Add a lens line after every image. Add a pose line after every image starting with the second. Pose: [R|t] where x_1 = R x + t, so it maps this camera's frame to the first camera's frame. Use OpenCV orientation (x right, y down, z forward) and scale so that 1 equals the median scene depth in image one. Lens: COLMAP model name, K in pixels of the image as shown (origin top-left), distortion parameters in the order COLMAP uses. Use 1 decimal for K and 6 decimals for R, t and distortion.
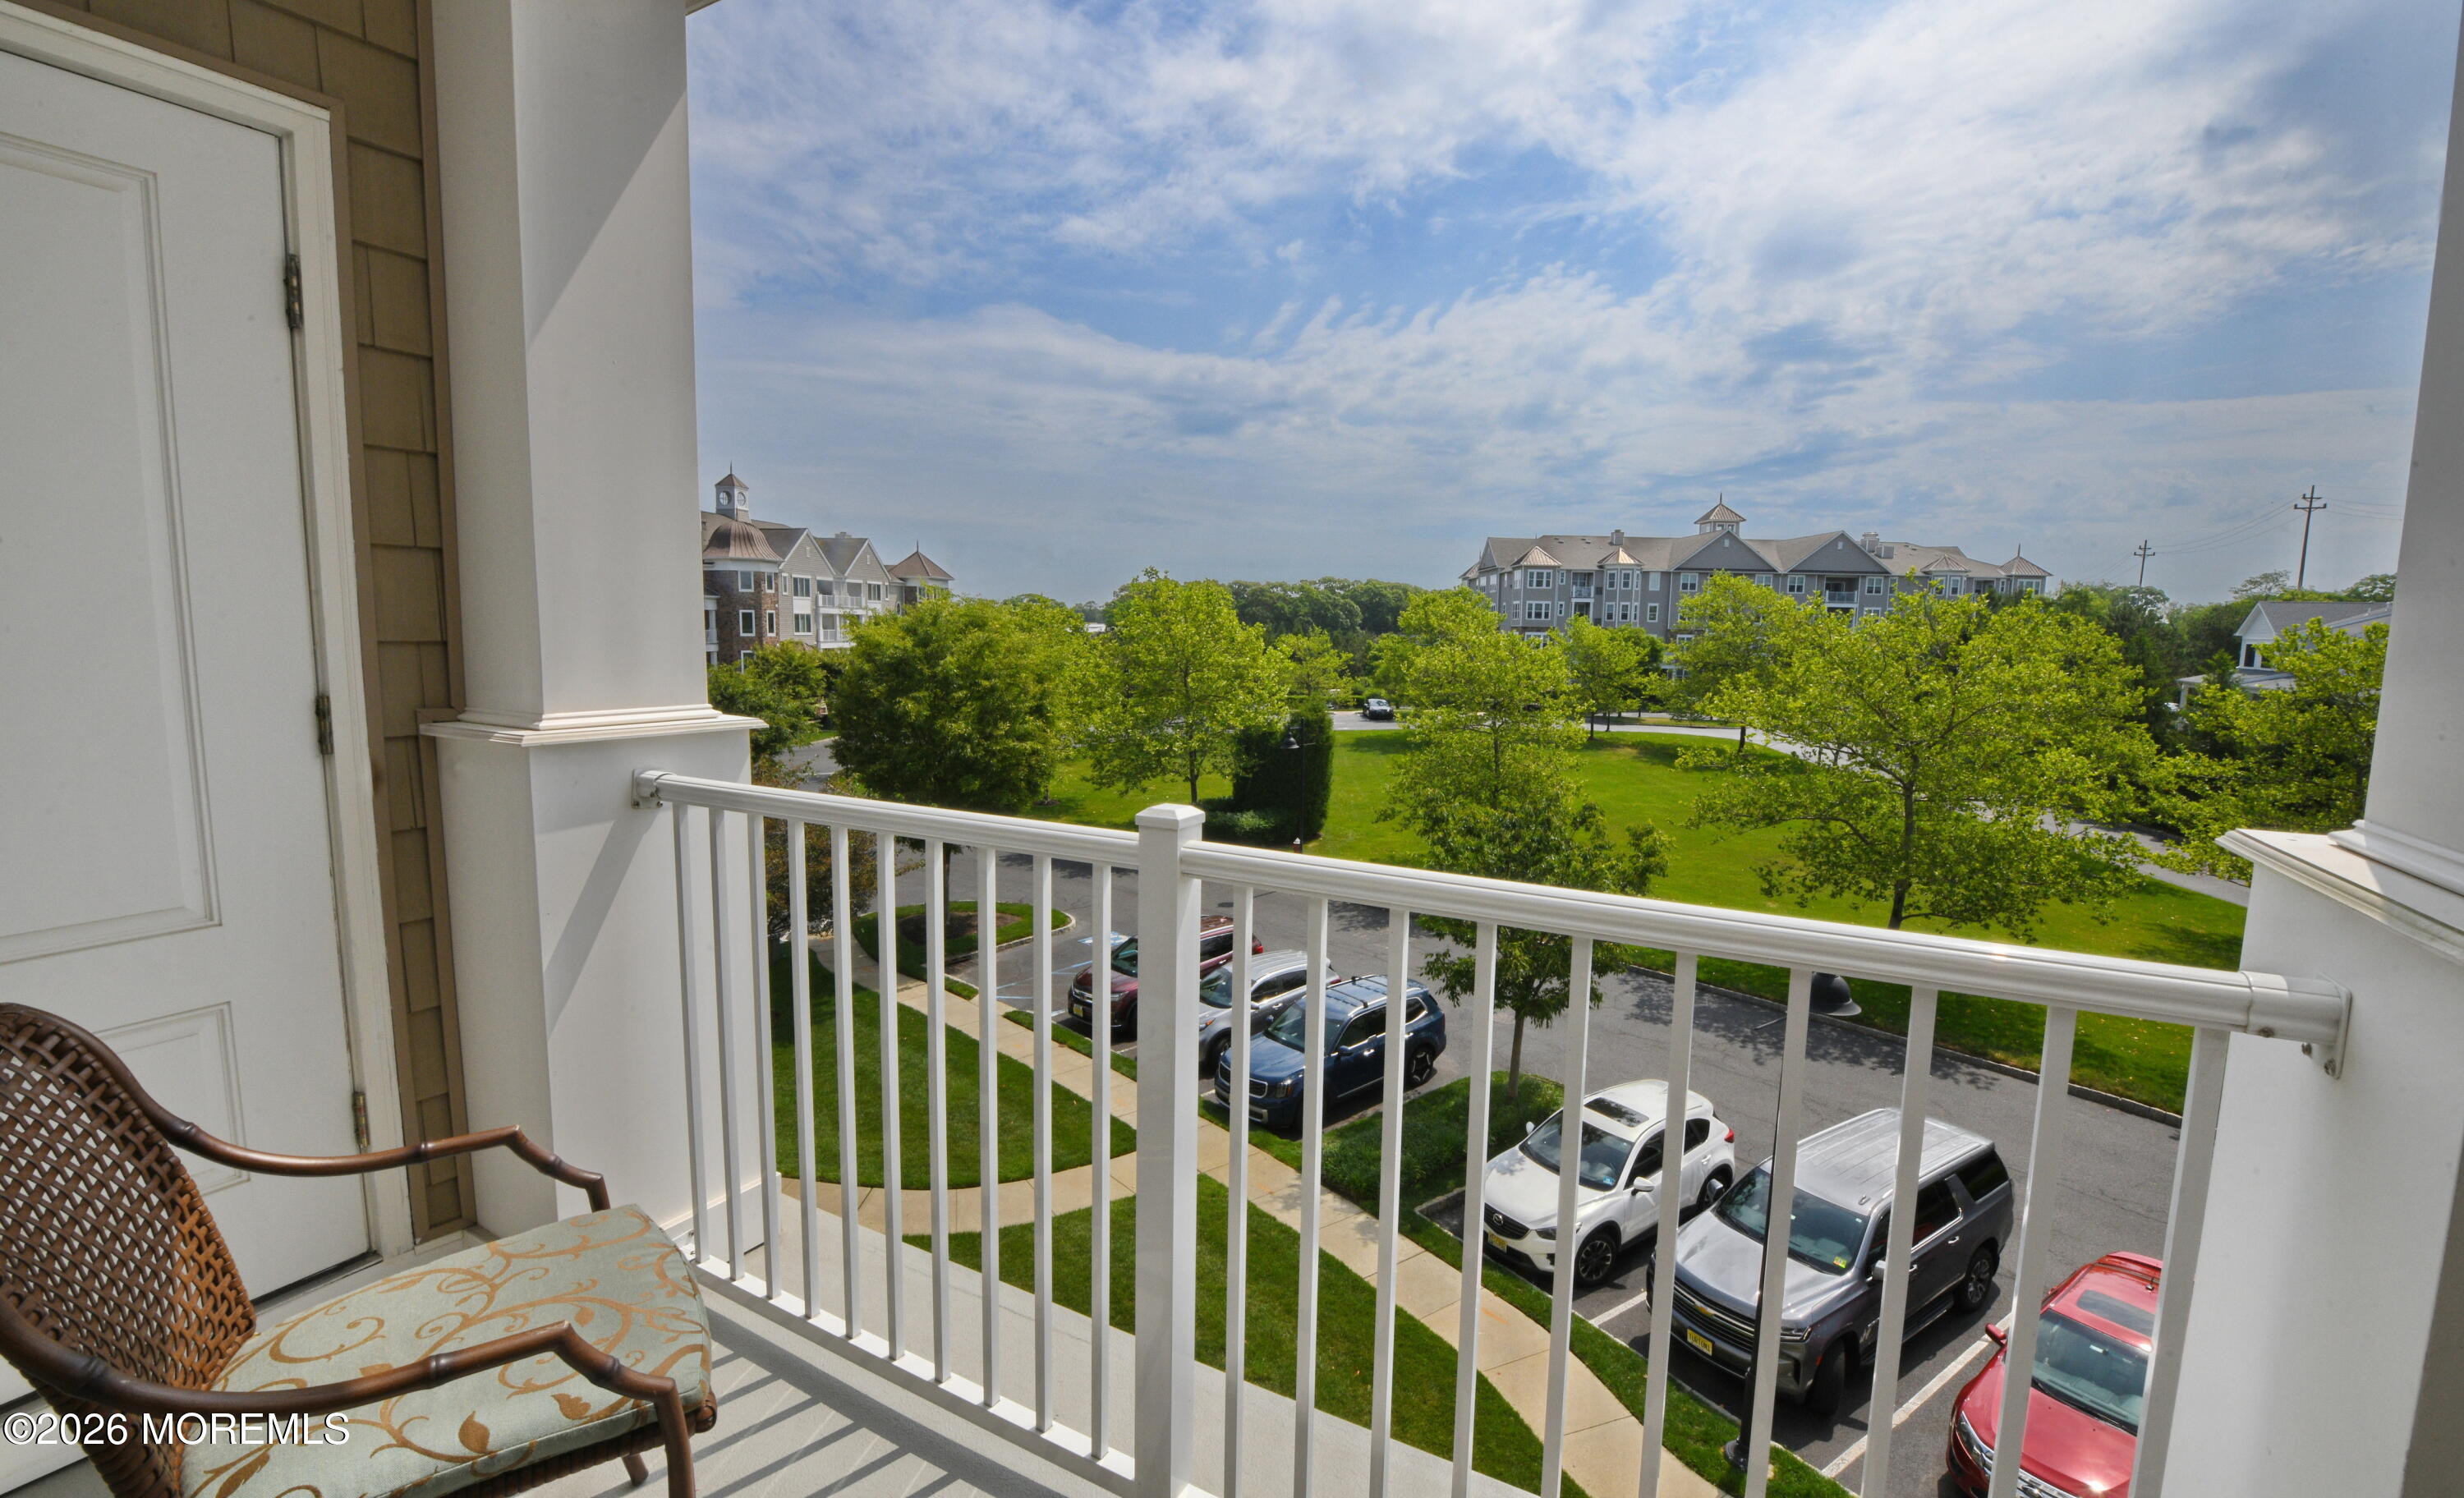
lens RADIAL K [[1042.6, 0, 1250.0], [0, 1042.6, 747.0], [0, 0, 1]] dist [0.000130, 0.000053]
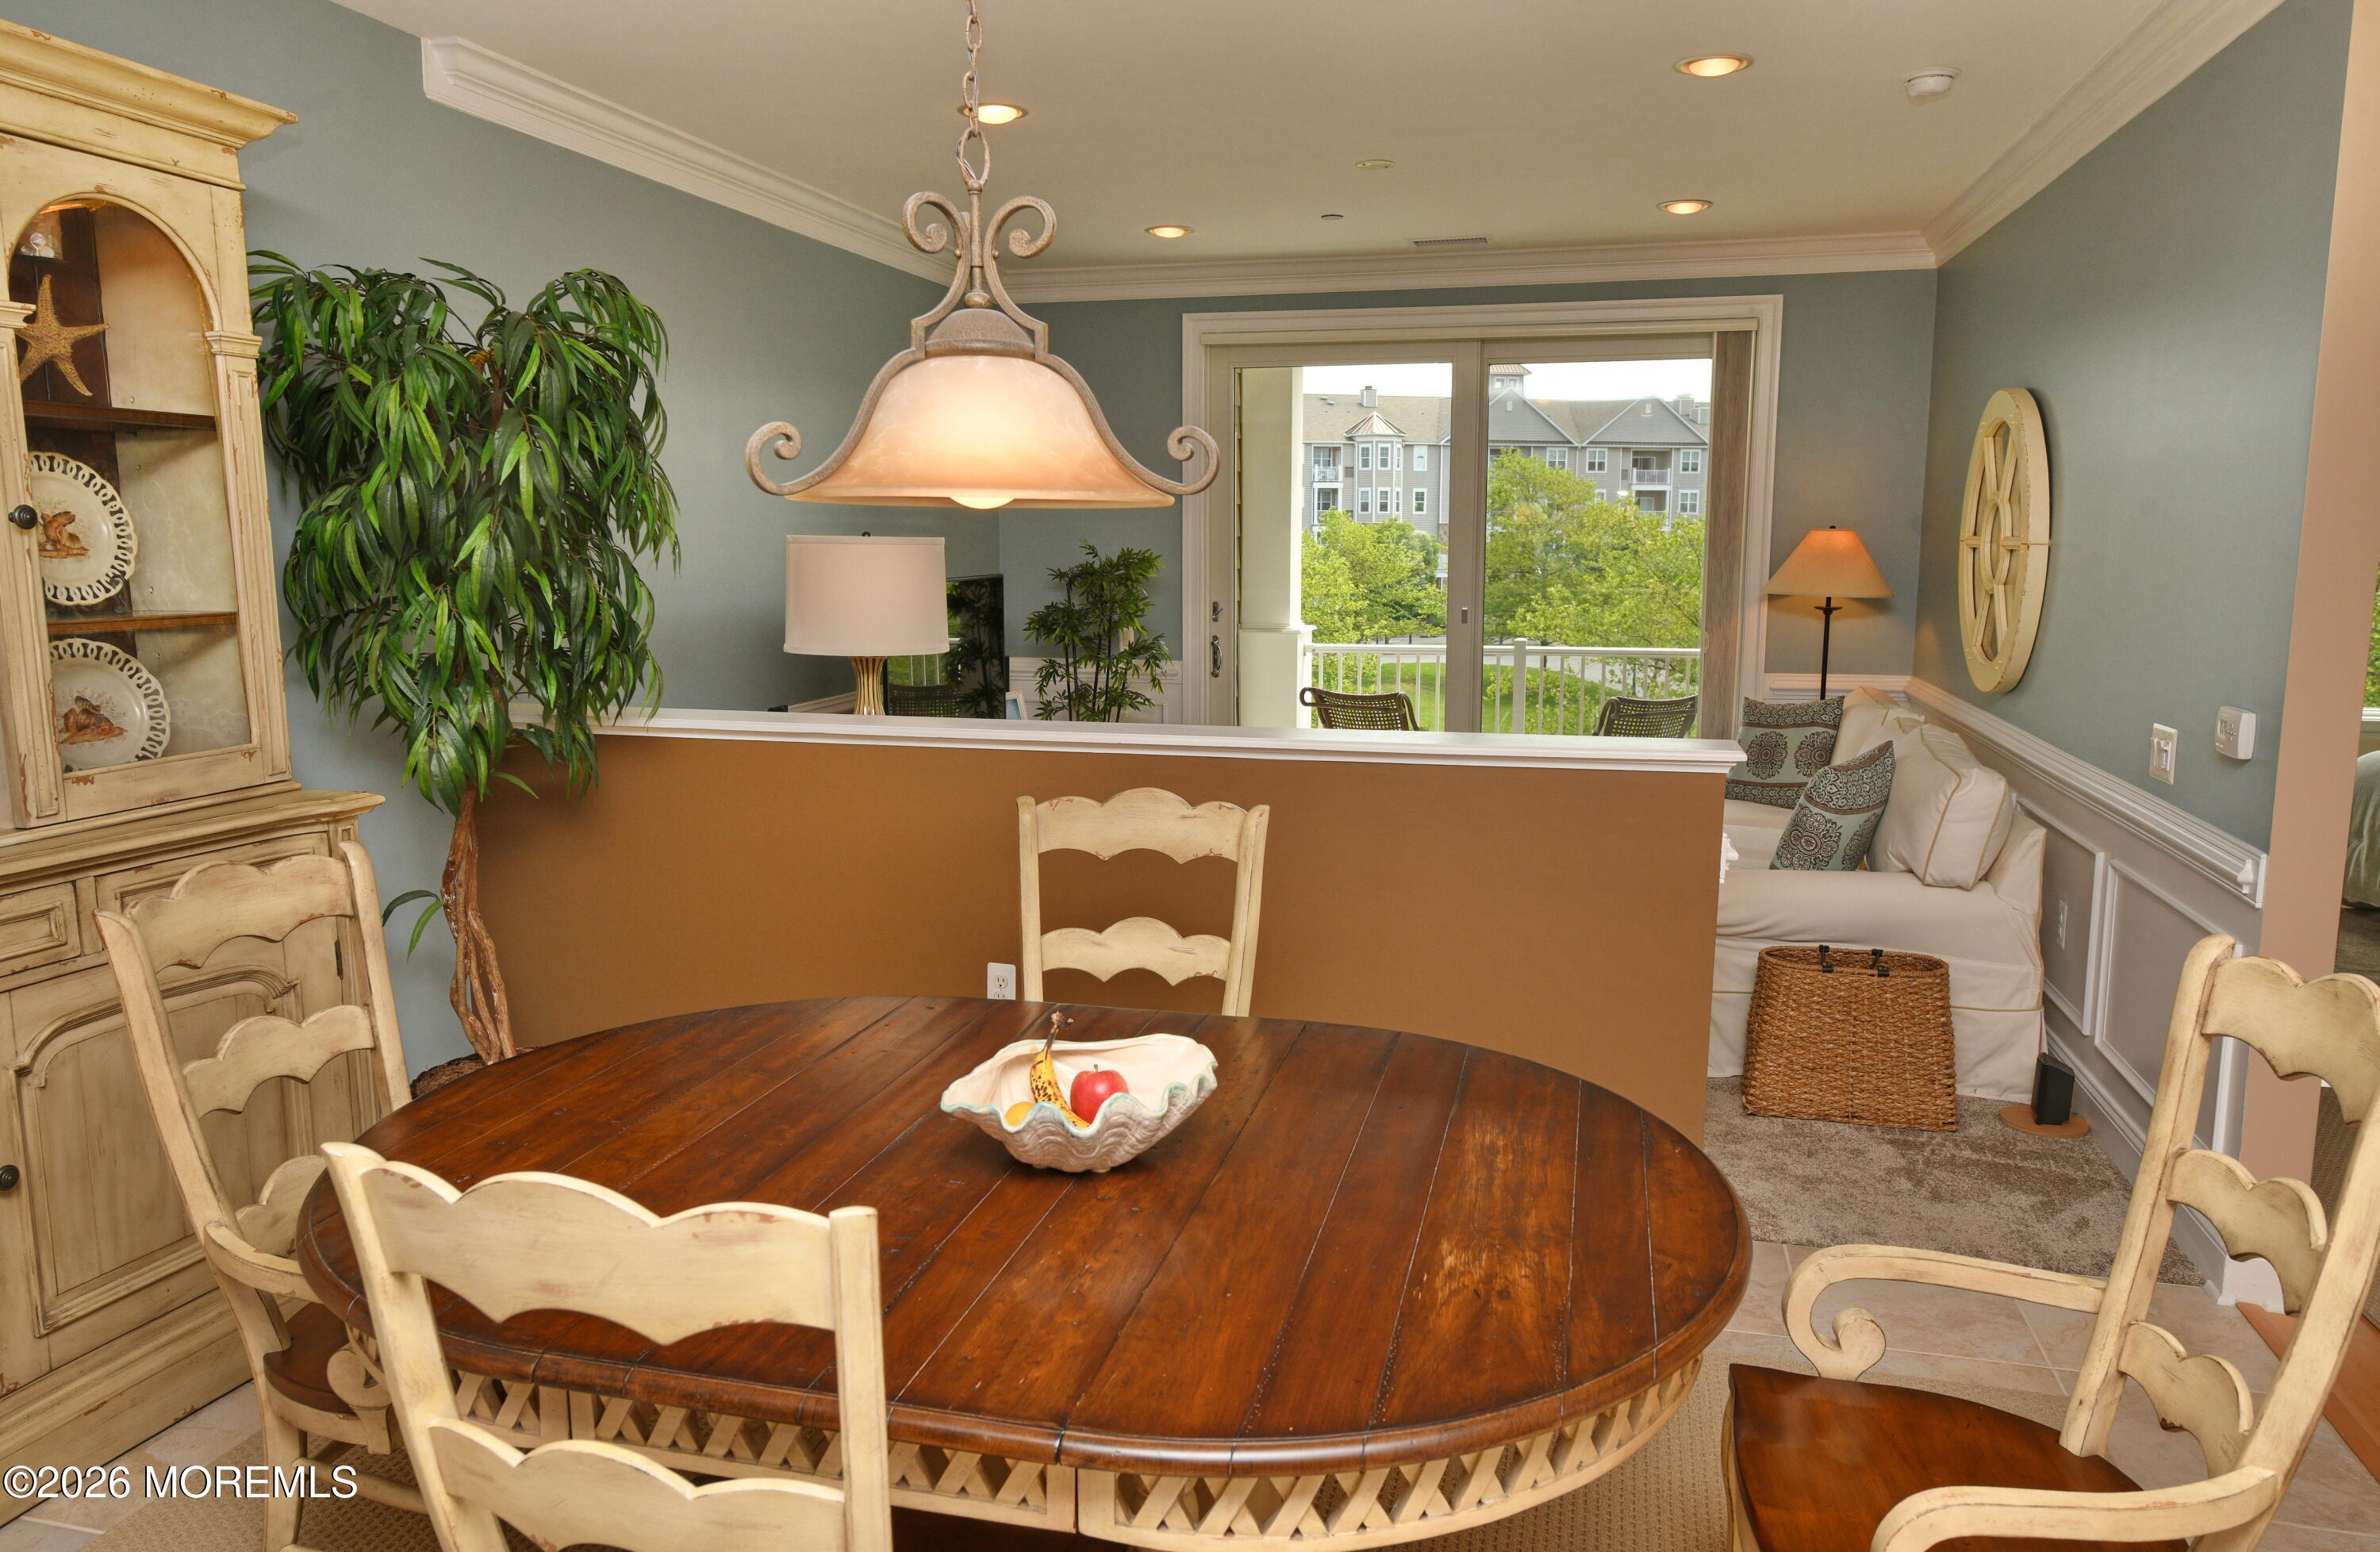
lens RADIAL K [[1614.8, 0, 1190.0], [0, 1614.8, 776.0], [0, 0, 1]] dist [-0.007225, 0.000091]
pose [[0.971704, -0.051905, 0.230428, -0.059099], [0.042088, 0.997993, 0.047317, 0.005133], [-0.232421, -0.036280, 0.971938, -0.102060]]
